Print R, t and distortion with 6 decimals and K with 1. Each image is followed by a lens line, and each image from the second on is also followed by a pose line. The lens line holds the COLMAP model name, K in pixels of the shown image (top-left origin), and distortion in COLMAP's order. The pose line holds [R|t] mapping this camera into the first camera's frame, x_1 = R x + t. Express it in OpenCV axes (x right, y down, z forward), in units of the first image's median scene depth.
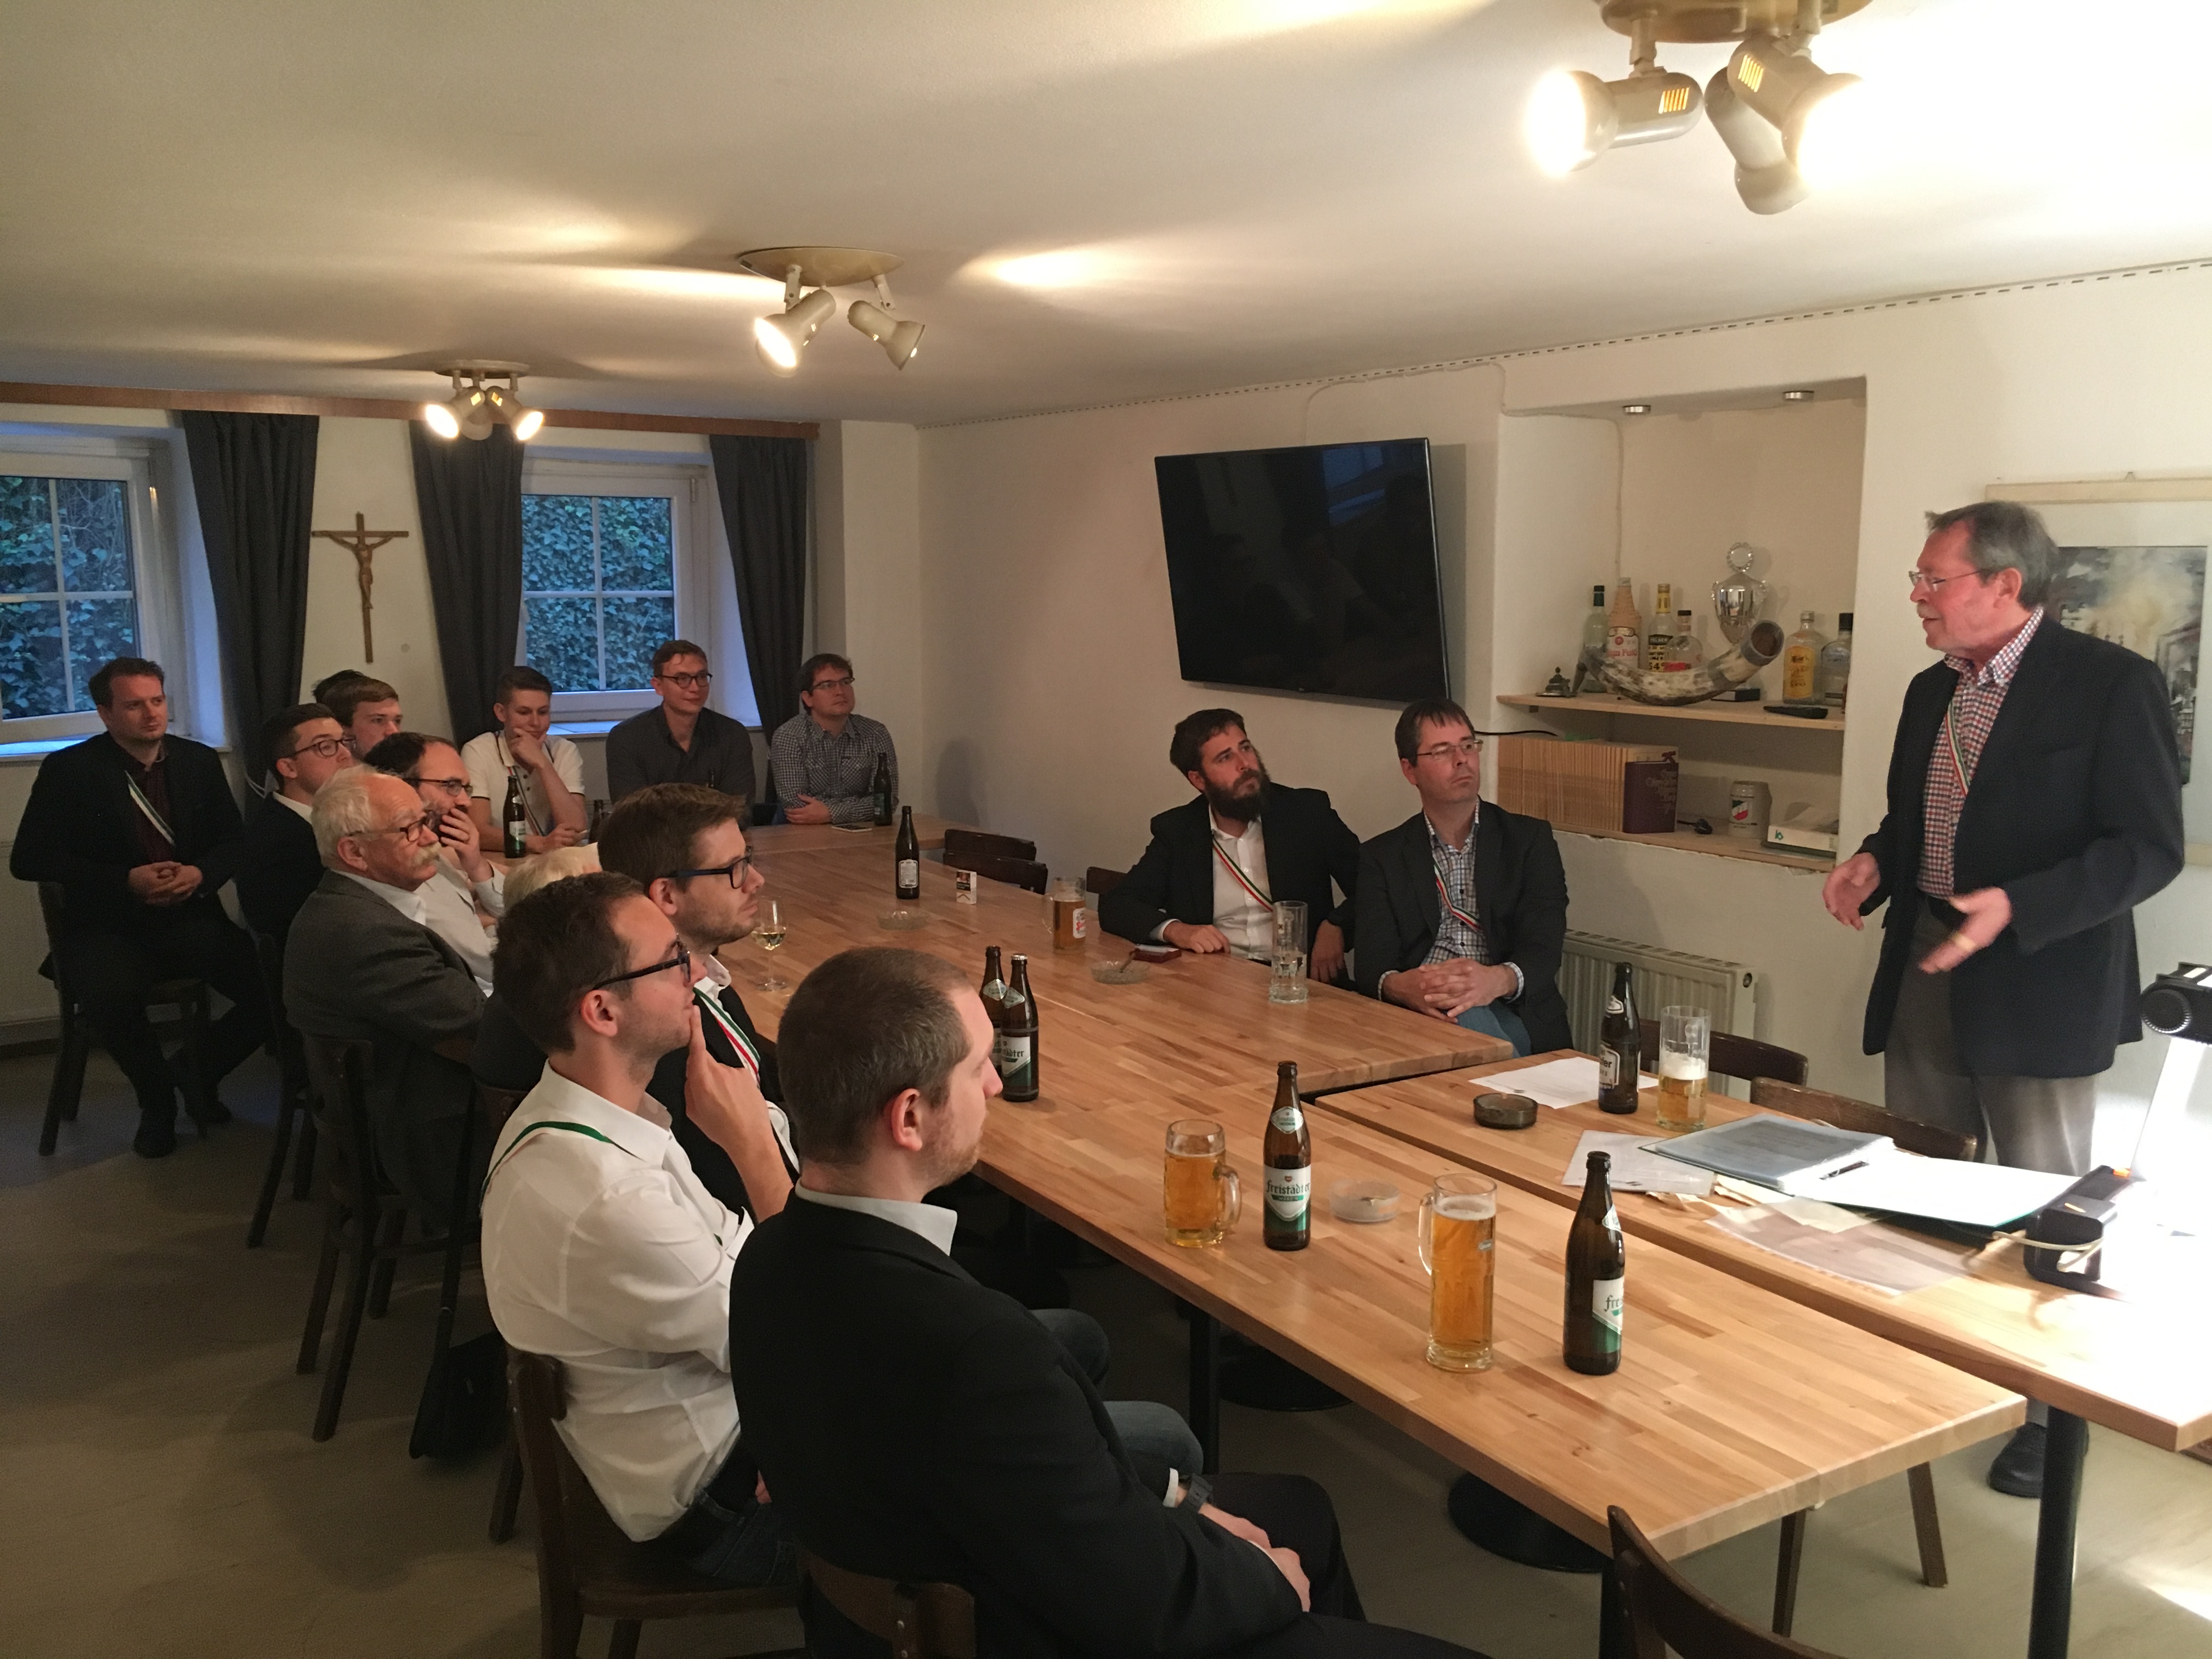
lens RADIAL K [[1891.9, 0, 1101.1], [0, 1891.9, 820.5], [0, 0, 1]] dist [0.075561, -0.098784]
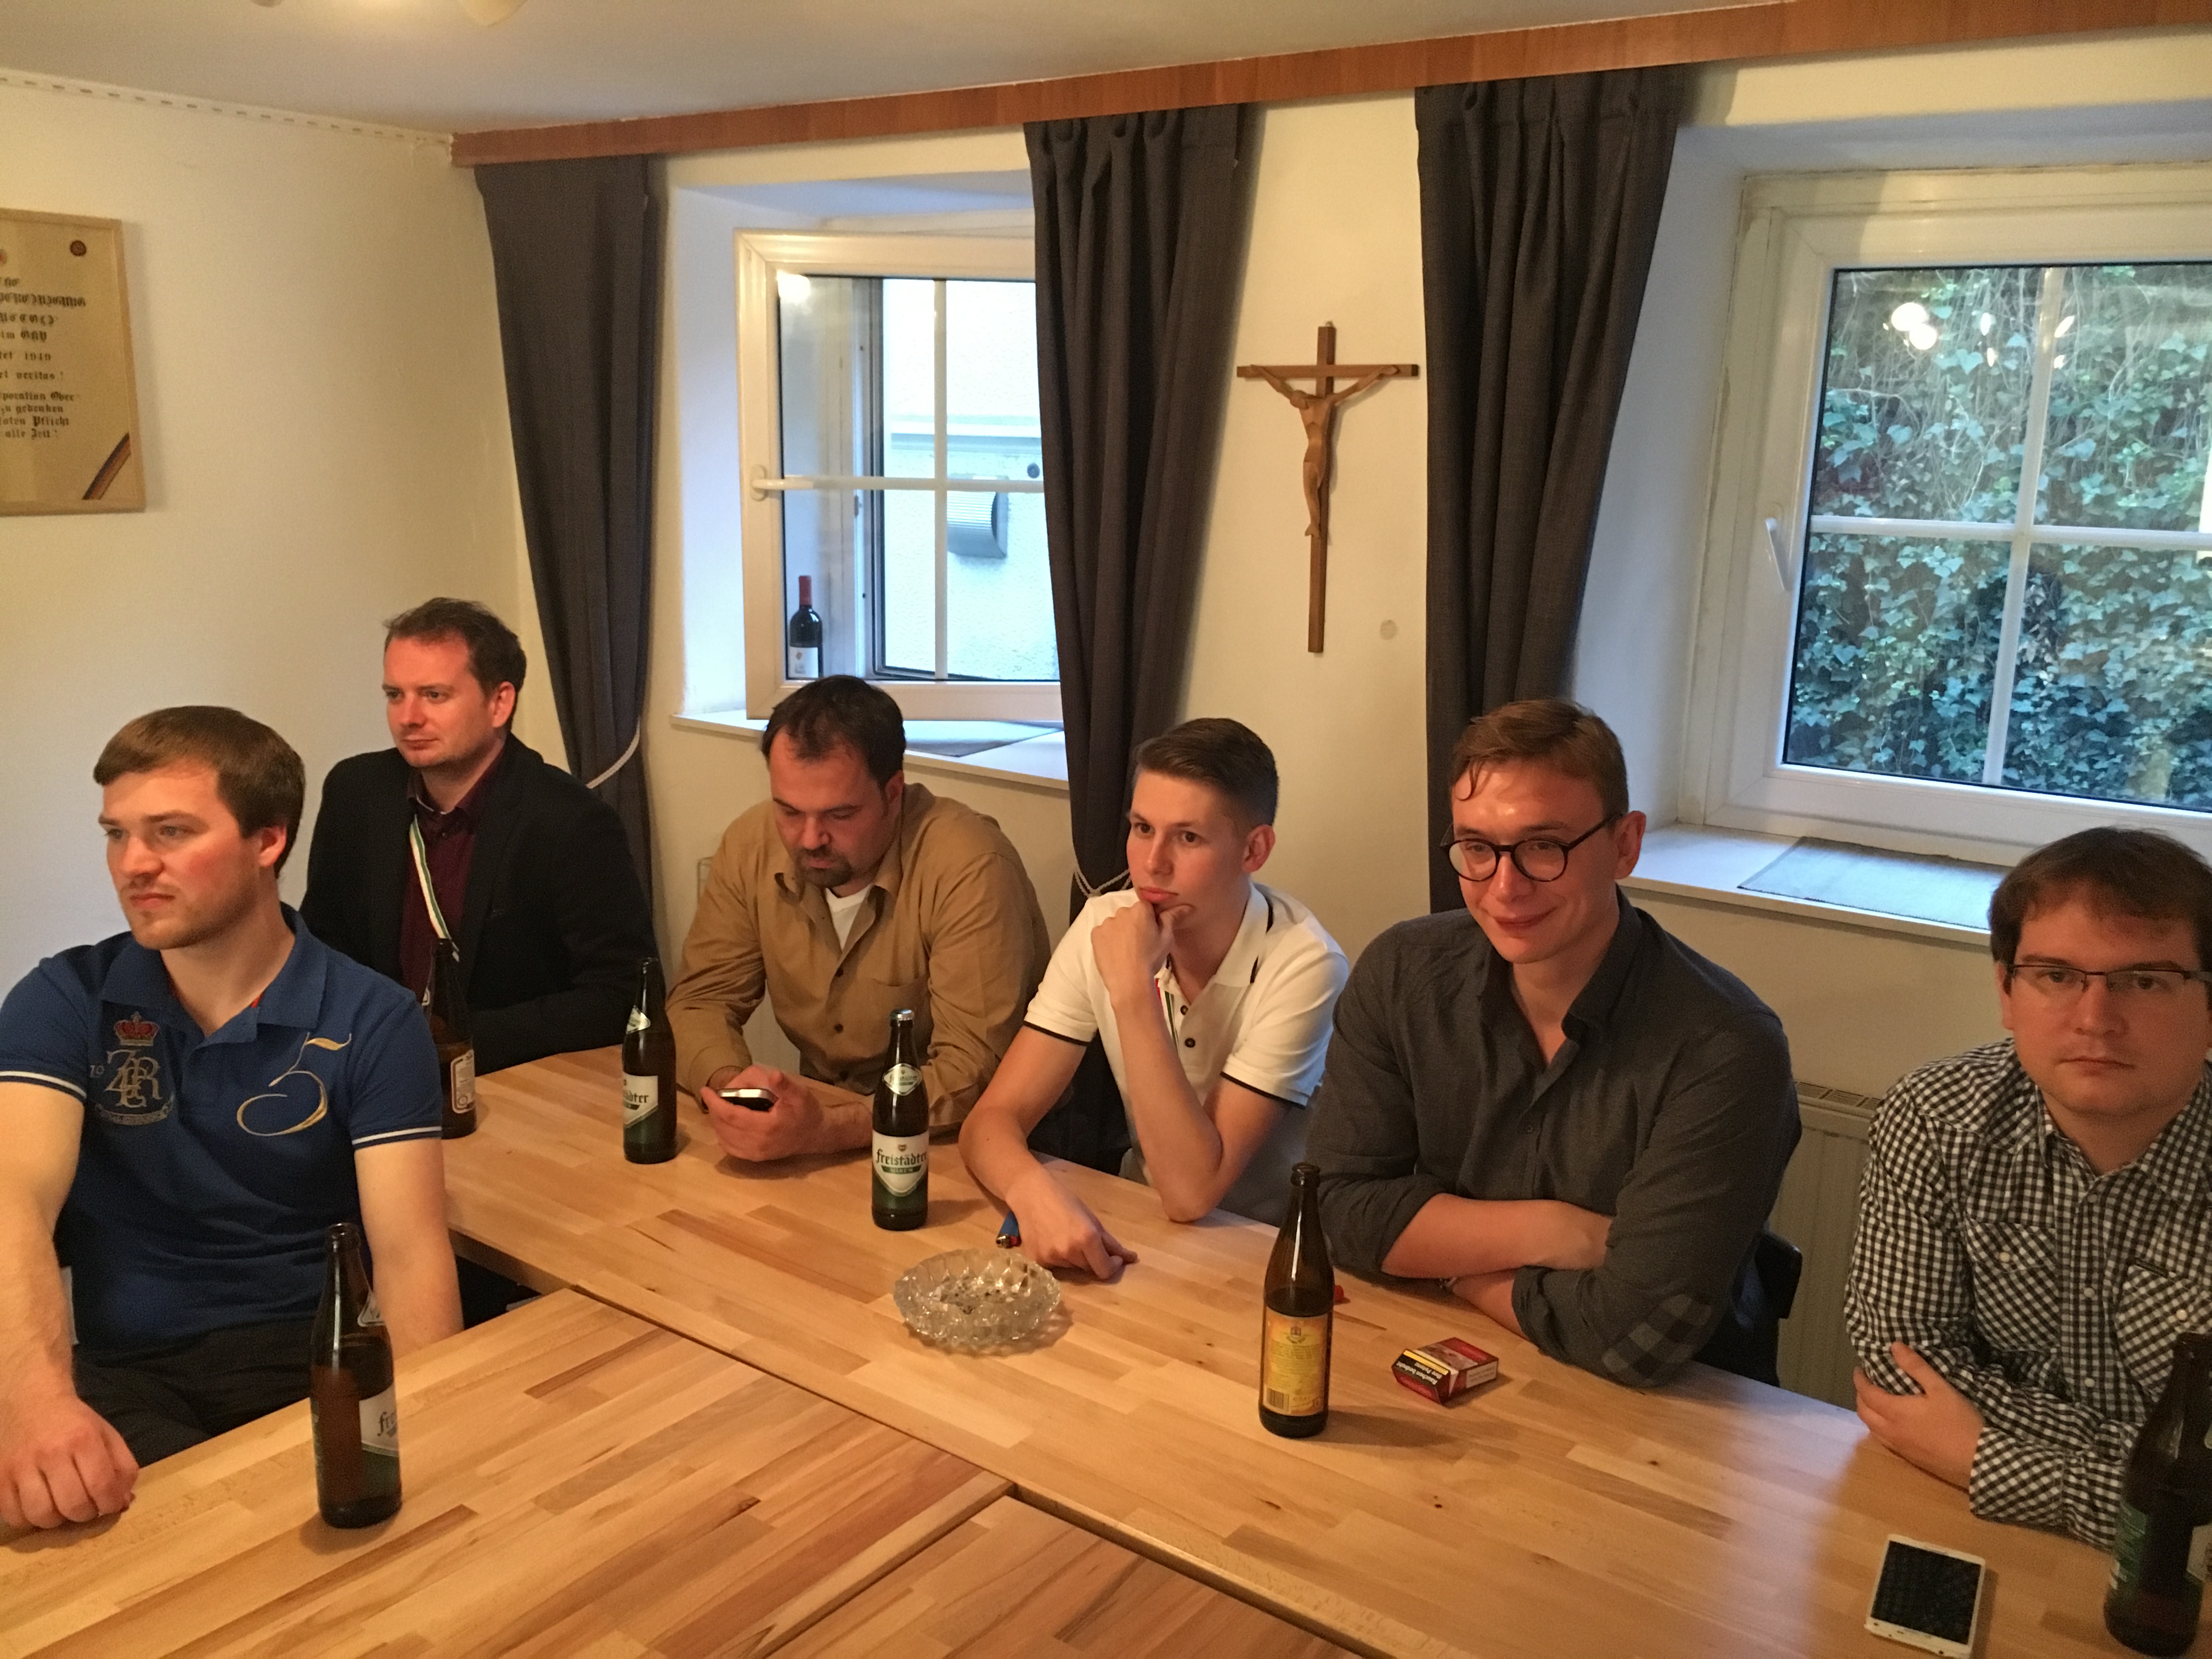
lens RADIAL K [[1891.9, 0, 1101.1], [0, 1891.9, 820.5], [0, 0, 1]] dist [0.075561, -0.098784]
pose [[0.370540, 0.202752, -0.906417, 0.025752], [-0.154474, 0.975745, 0.155111, -0.107328], [0.915881, 0.082543, 0.392873, 0.780133]]
